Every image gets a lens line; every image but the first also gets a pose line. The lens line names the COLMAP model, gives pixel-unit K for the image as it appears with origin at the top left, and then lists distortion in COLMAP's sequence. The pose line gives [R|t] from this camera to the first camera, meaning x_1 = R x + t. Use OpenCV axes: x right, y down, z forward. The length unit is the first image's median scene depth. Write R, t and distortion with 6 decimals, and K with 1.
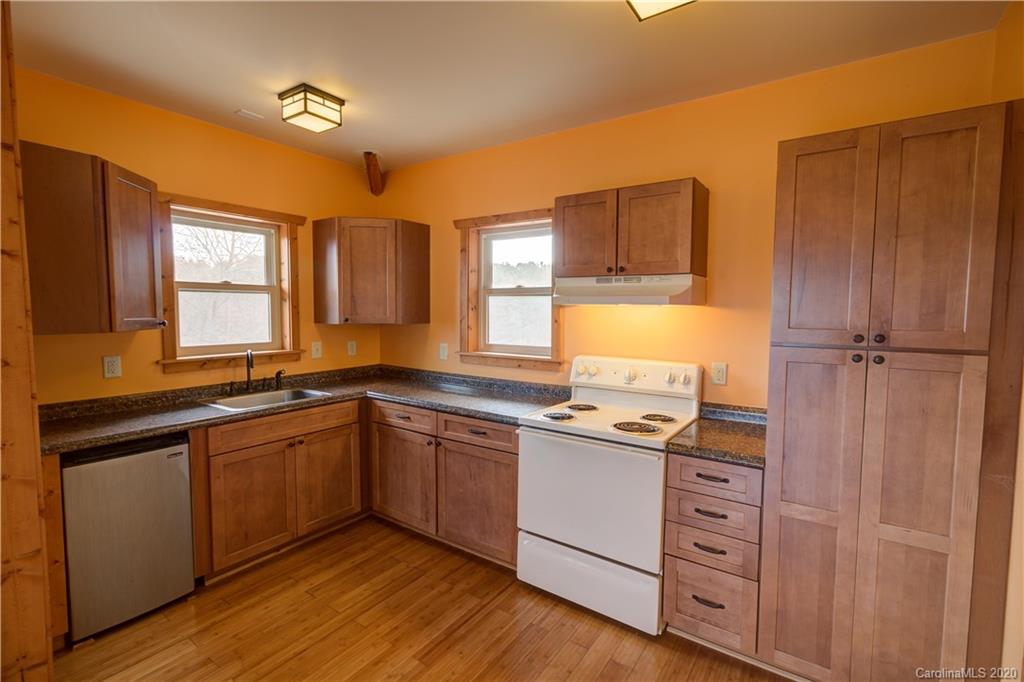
lens RADIAL K [[474.4, 0, 511.6], [0, 474.4, 338.4], [0, 0, 1]] dist [-0.001762, -0.000167]
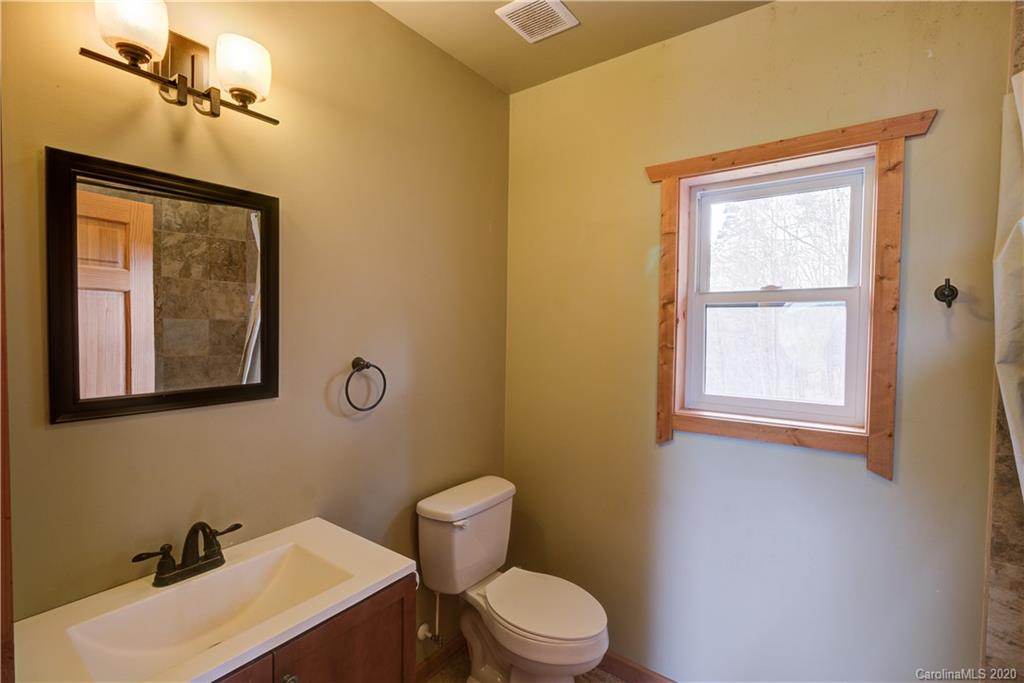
lens RADIAL K [[474.4, 0, 512.2], [0, 474.4, 338.0], [0, 0, 1]] dist [-0.001762, -0.000167]
pose [[-0.021874, 0.026081, -0.999420, -0.021837], [-0.075327, 0.996775, 0.027661, -0.049635], [0.996919, 0.075888, -0.019839, 0.698725]]
